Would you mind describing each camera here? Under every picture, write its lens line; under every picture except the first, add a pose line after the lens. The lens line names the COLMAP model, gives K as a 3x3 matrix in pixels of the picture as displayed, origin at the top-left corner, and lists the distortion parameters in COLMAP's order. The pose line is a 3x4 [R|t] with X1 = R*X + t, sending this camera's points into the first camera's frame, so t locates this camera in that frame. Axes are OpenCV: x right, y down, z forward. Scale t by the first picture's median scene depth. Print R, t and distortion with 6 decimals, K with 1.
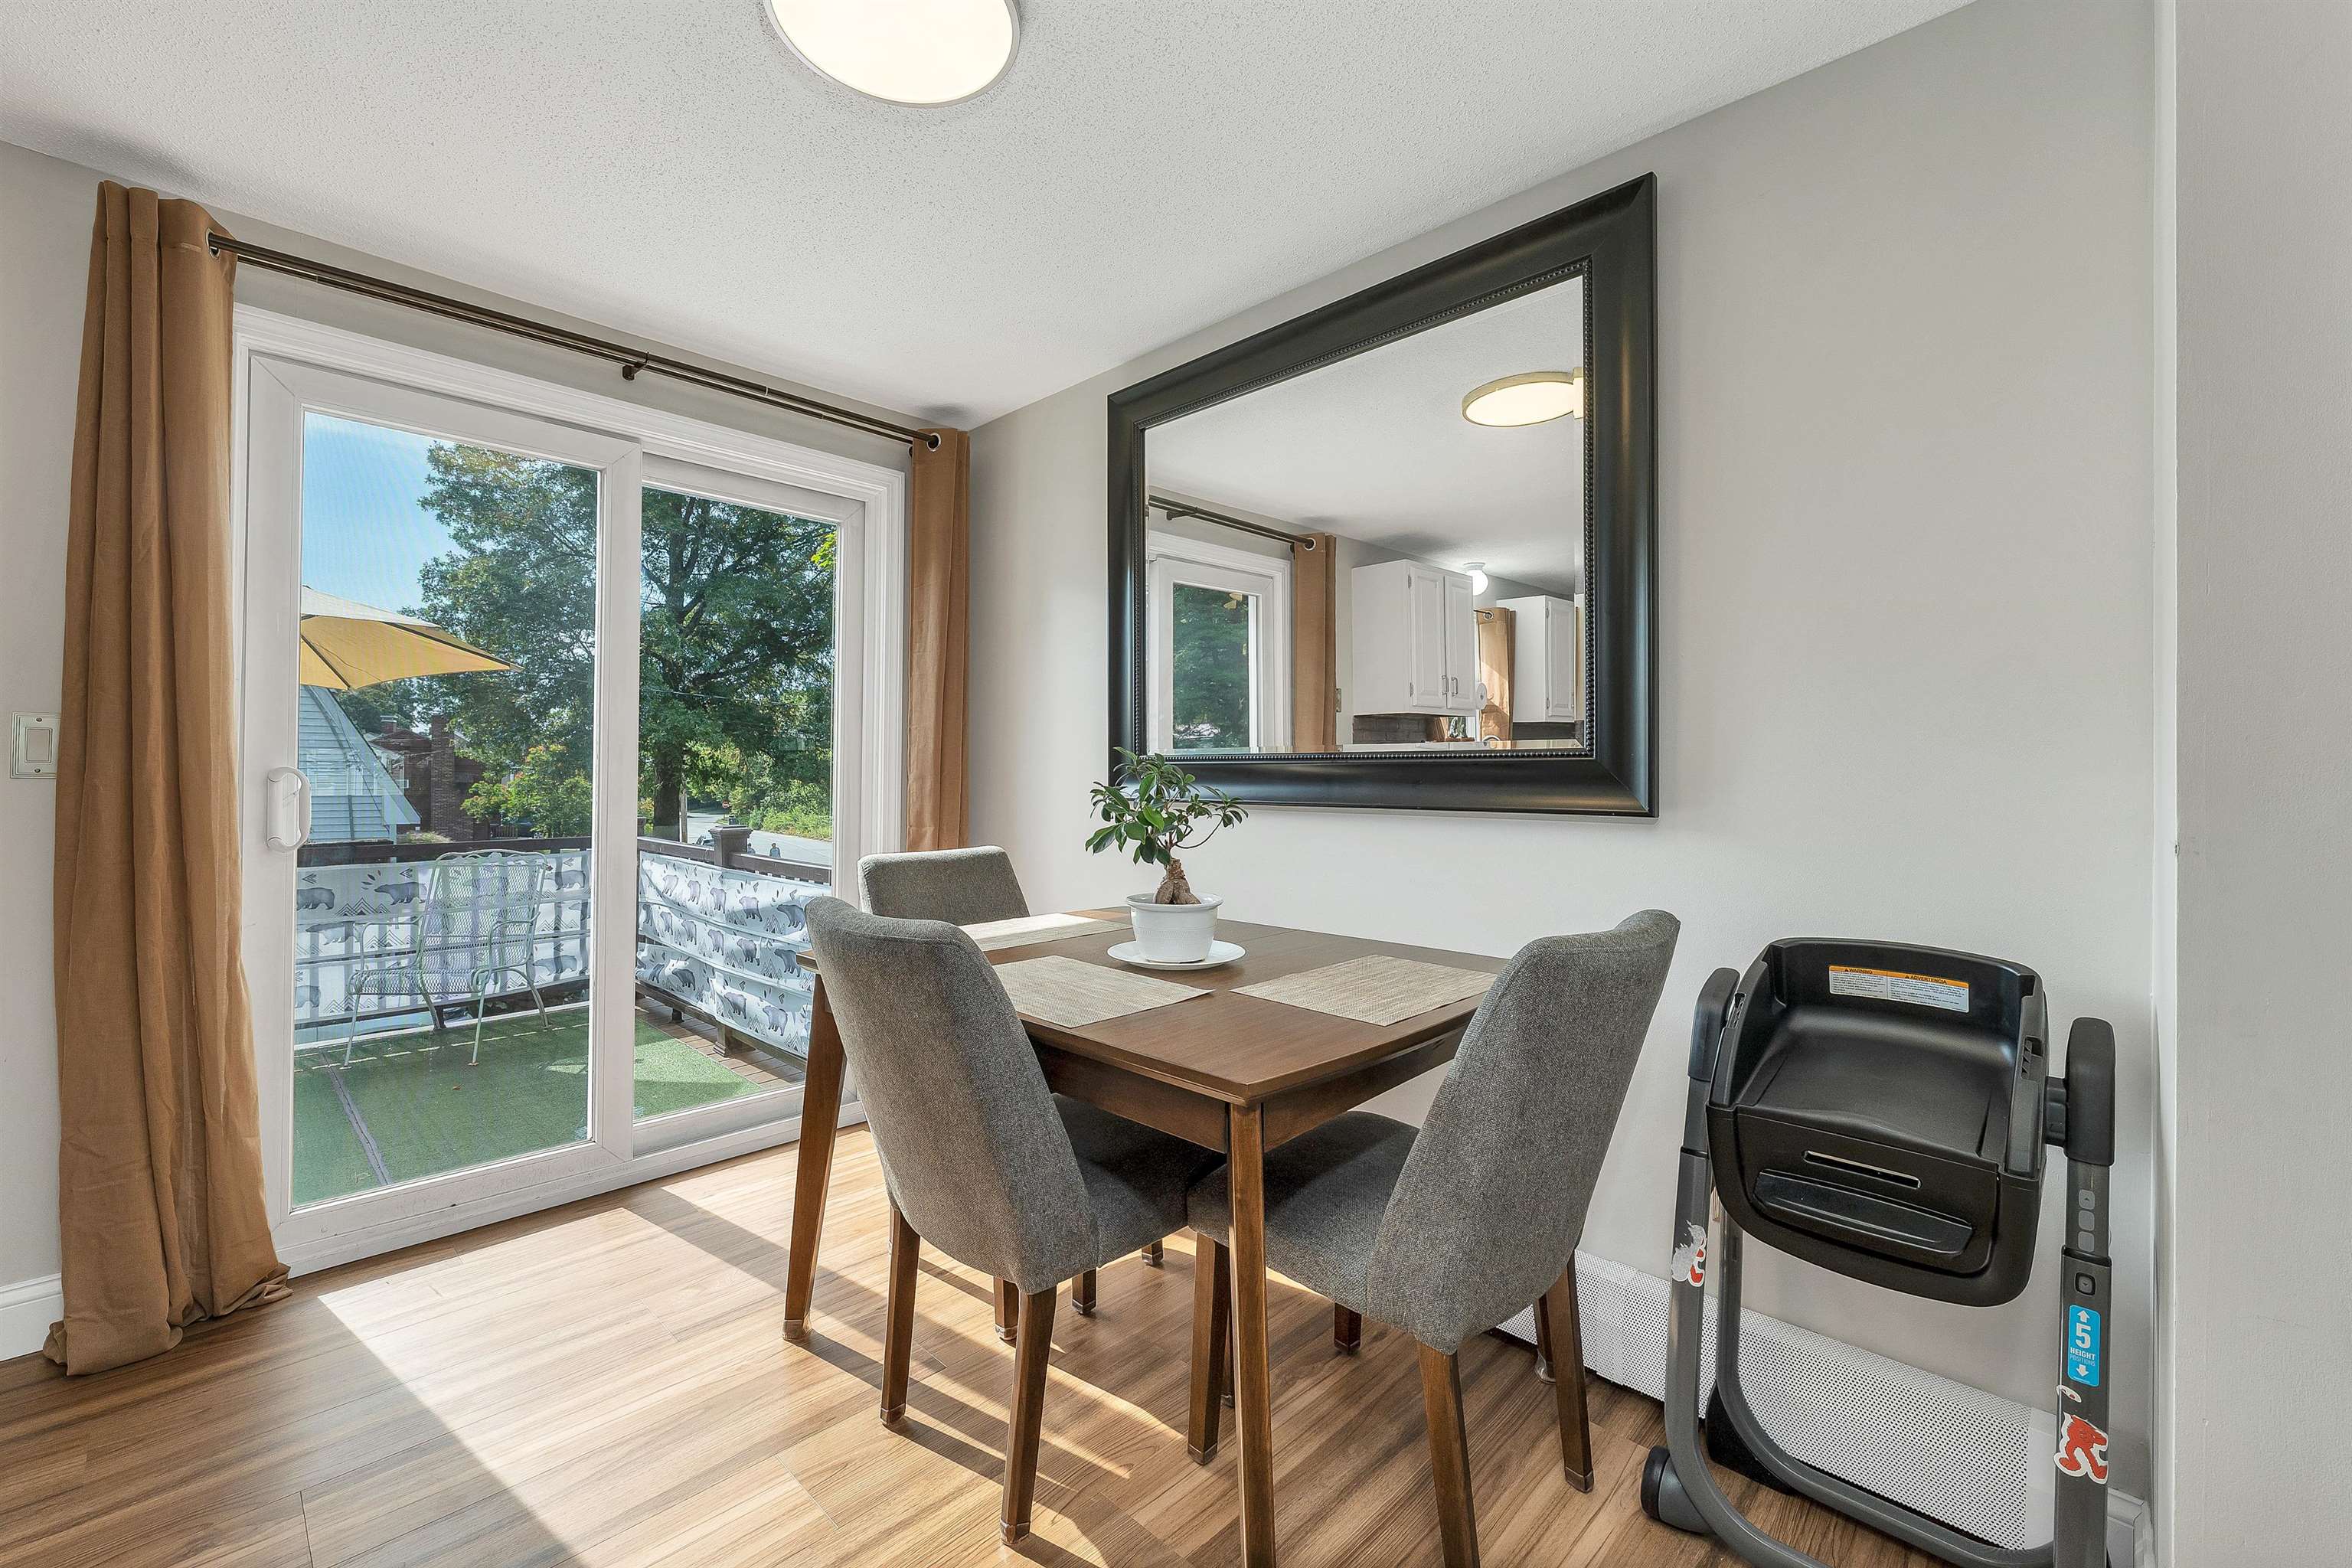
lens RADIAL K [[970.4, 0, 1173.7], [0, 970.4, 792.1], [0, 0, 1]] dist [-0.006115, 0.000140]
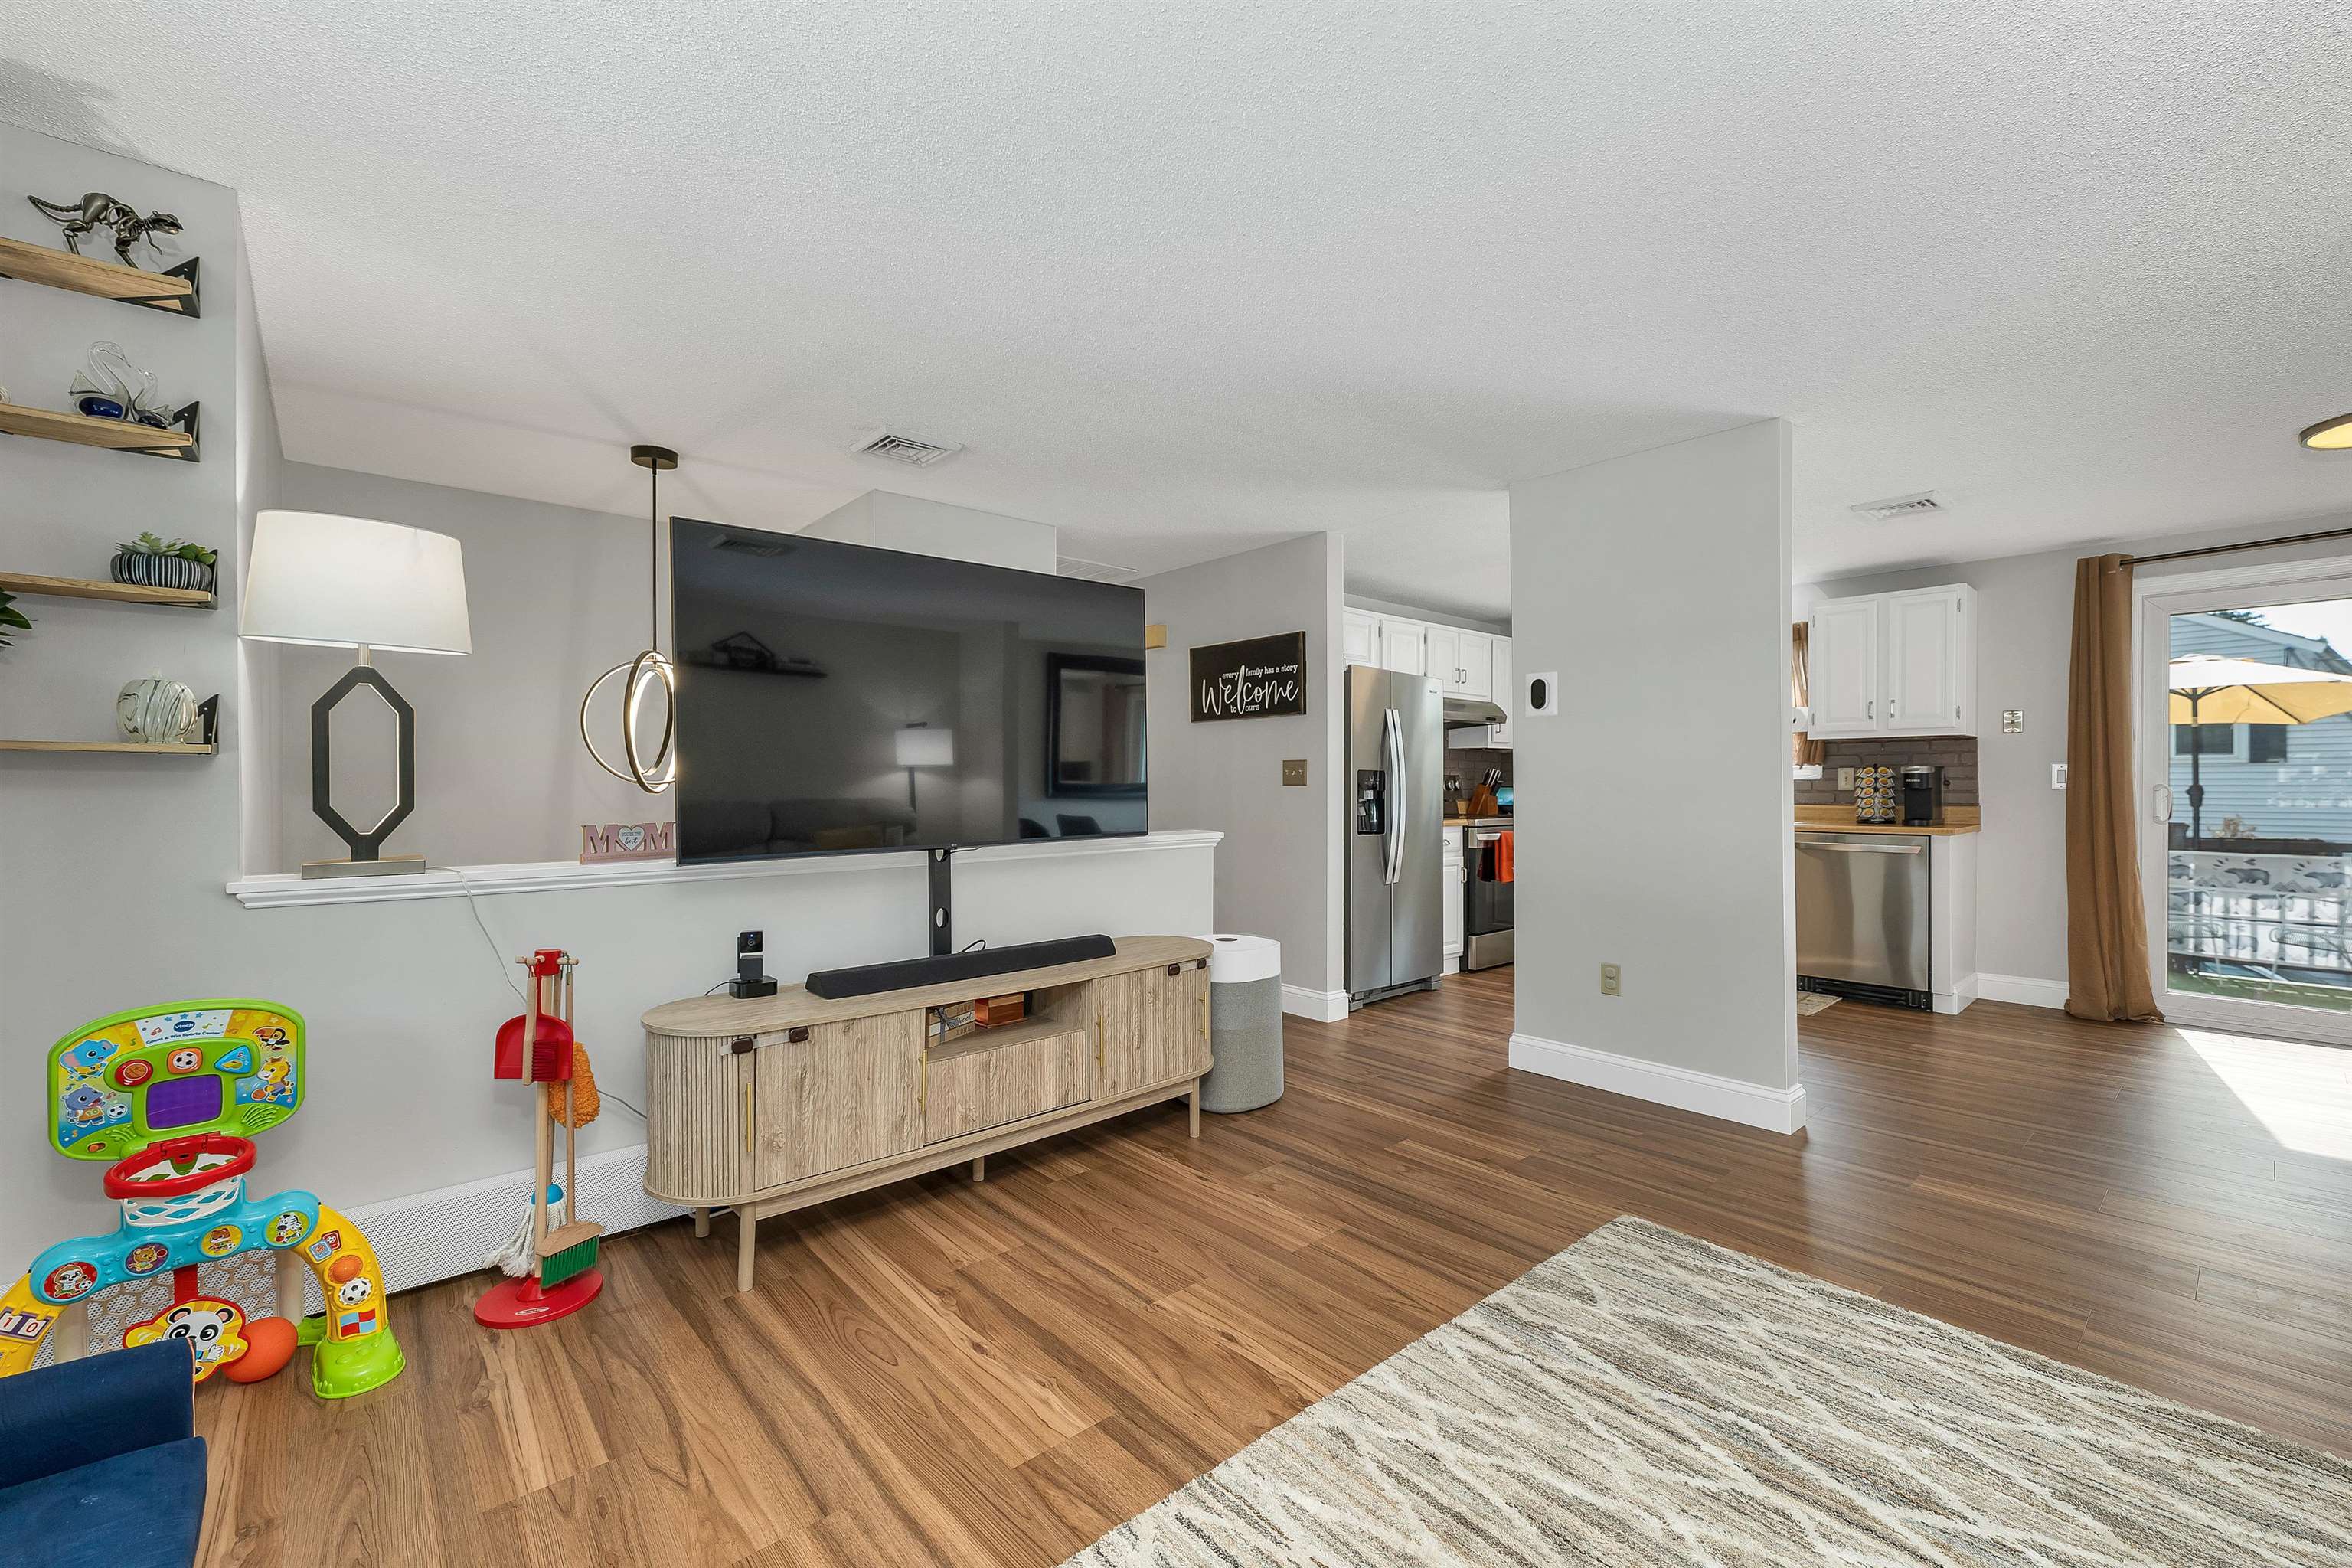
lens RADIAL K [[954.4, 0, 1181.5], [0, 954.4, 769.5], [0, 0, 1]] dist [0.004080, 0.000195]
pose [[-0.072039, -0.026898, -0.997039, 0.672257], [-0.014970, 0.999553, -0.025884, 0.012066], [0.997289, 0.013061, -0.072410, -0.505615]]
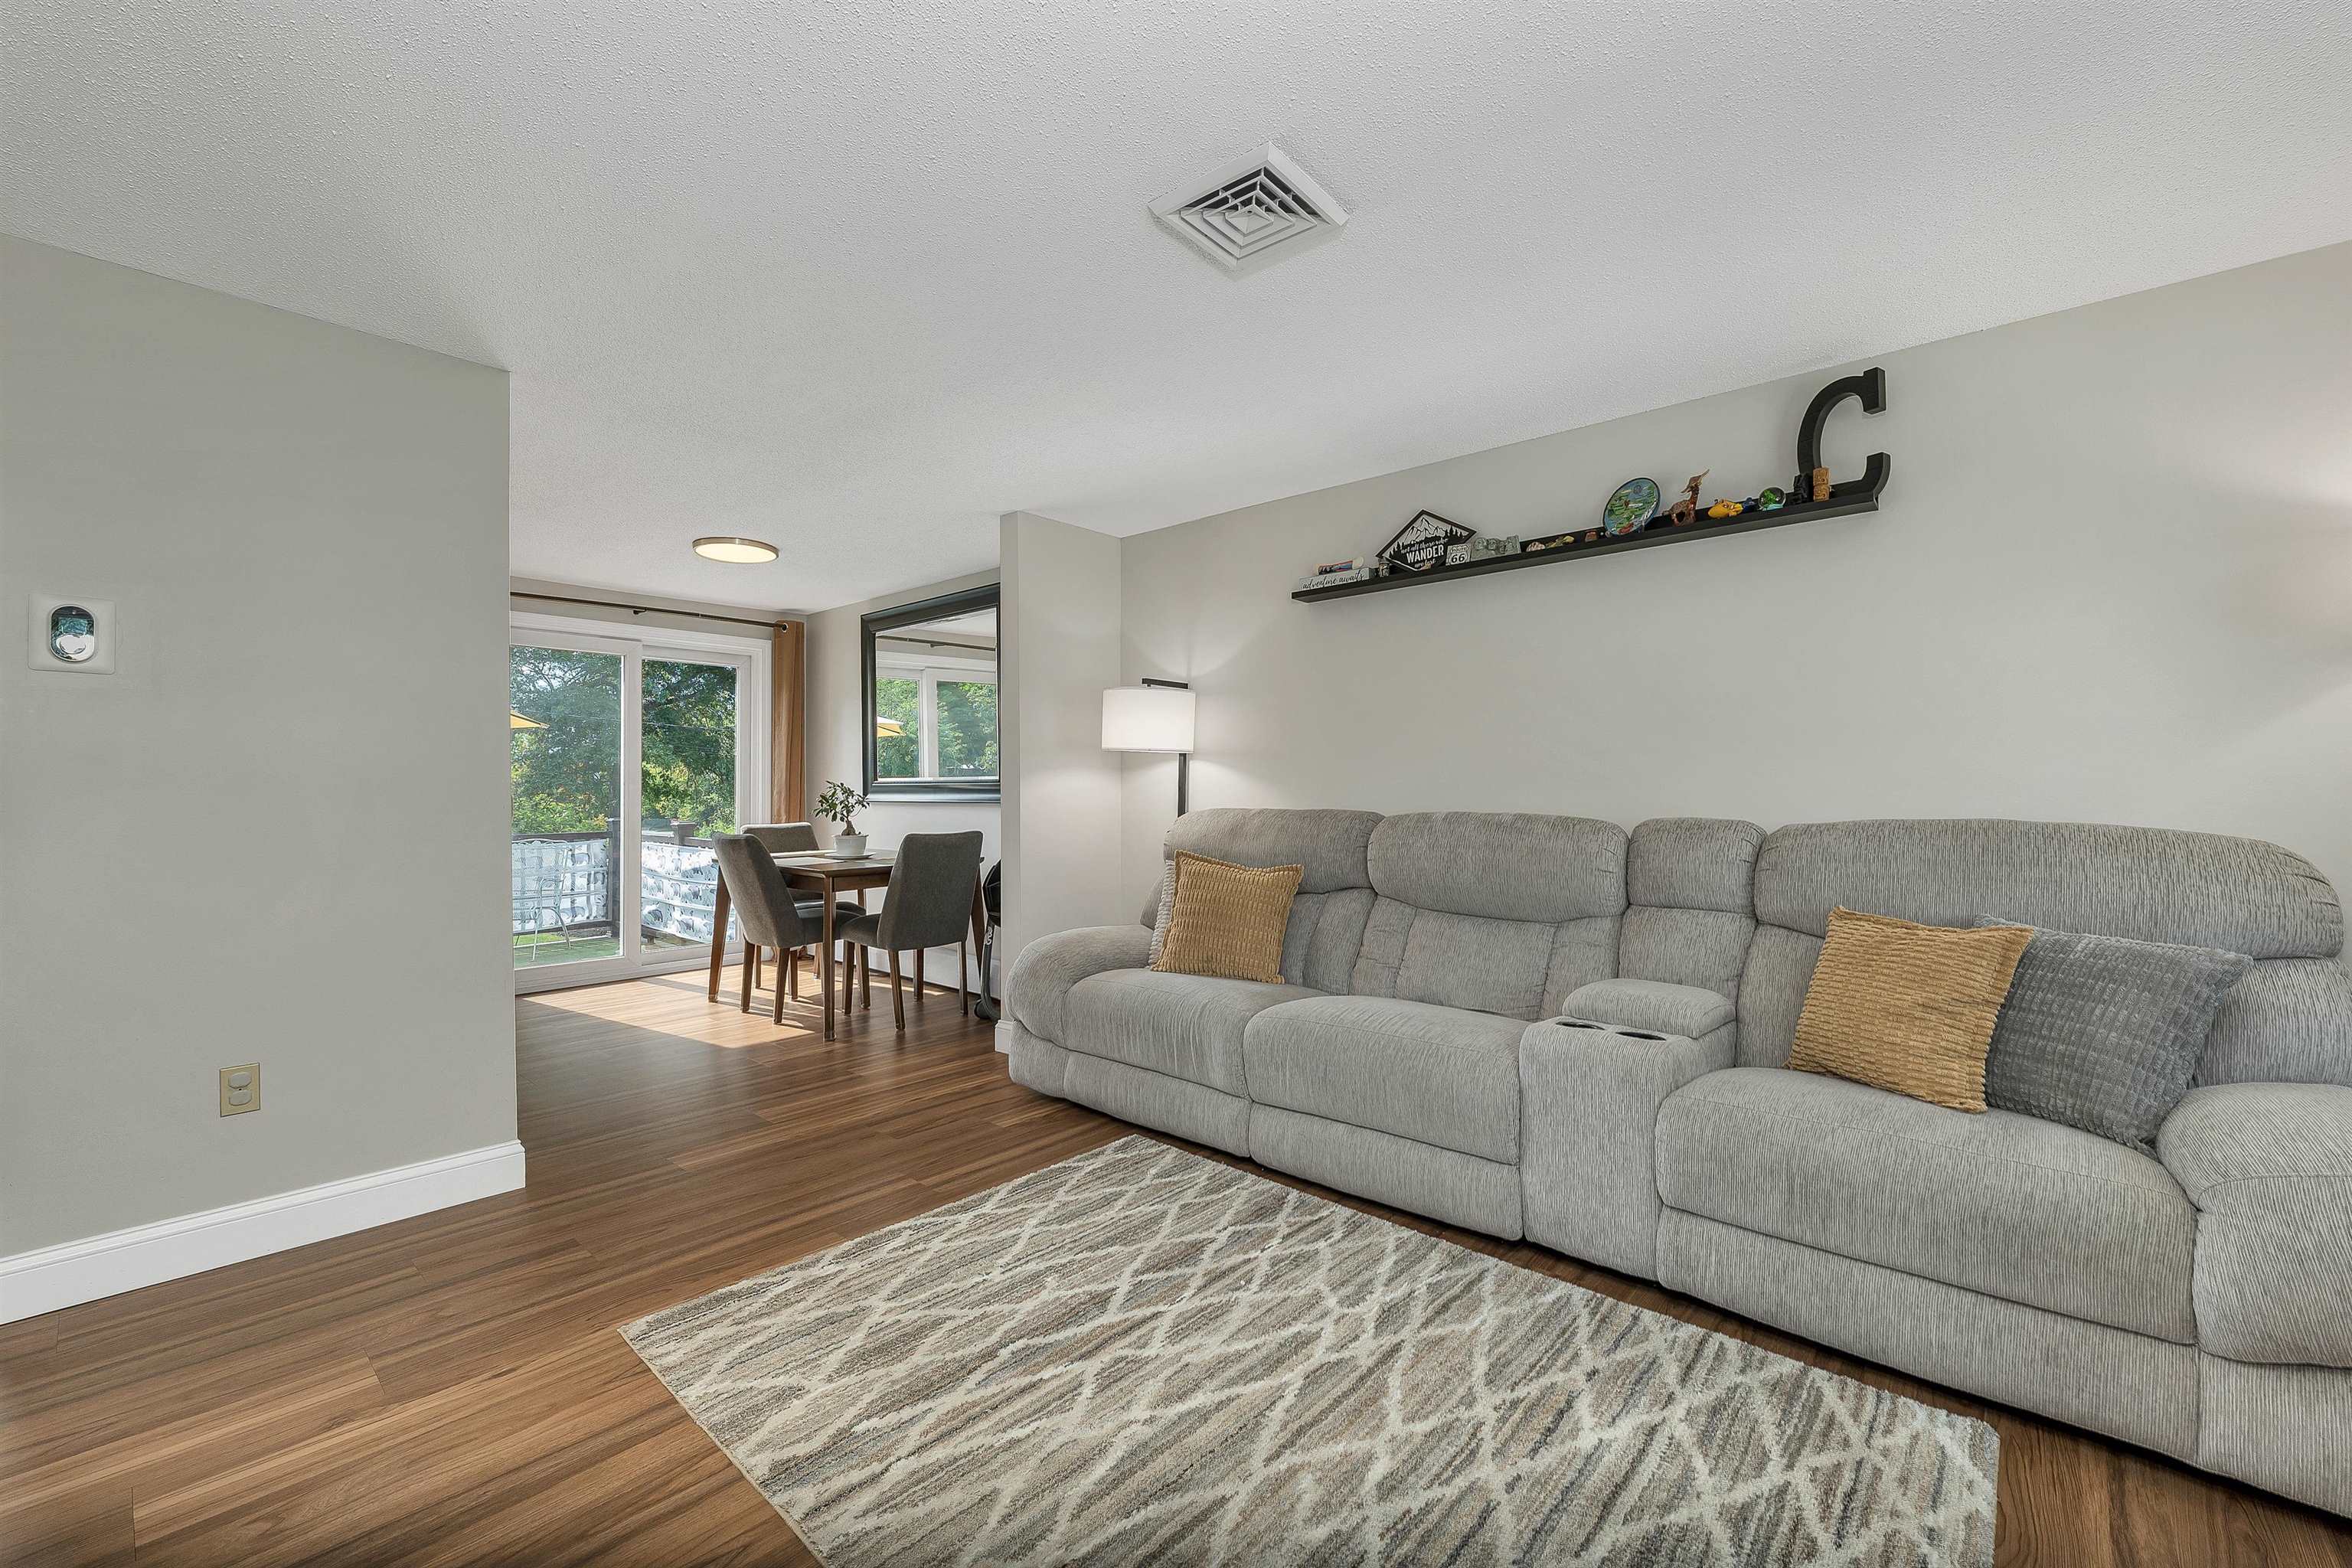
lens RADIAL K [[970.4, 0, 1173.7], [0, 970.4, 792.1], [0, 0, 1]] dist [-0.006115, 0.000140]
pose [[0.998961, -0.012882, 0.043714, 0.331578], [0.013385, 0.999847, -0.011228, 0.013929], [-0.043563, 0.011801, 0.998981, -0.744767]]
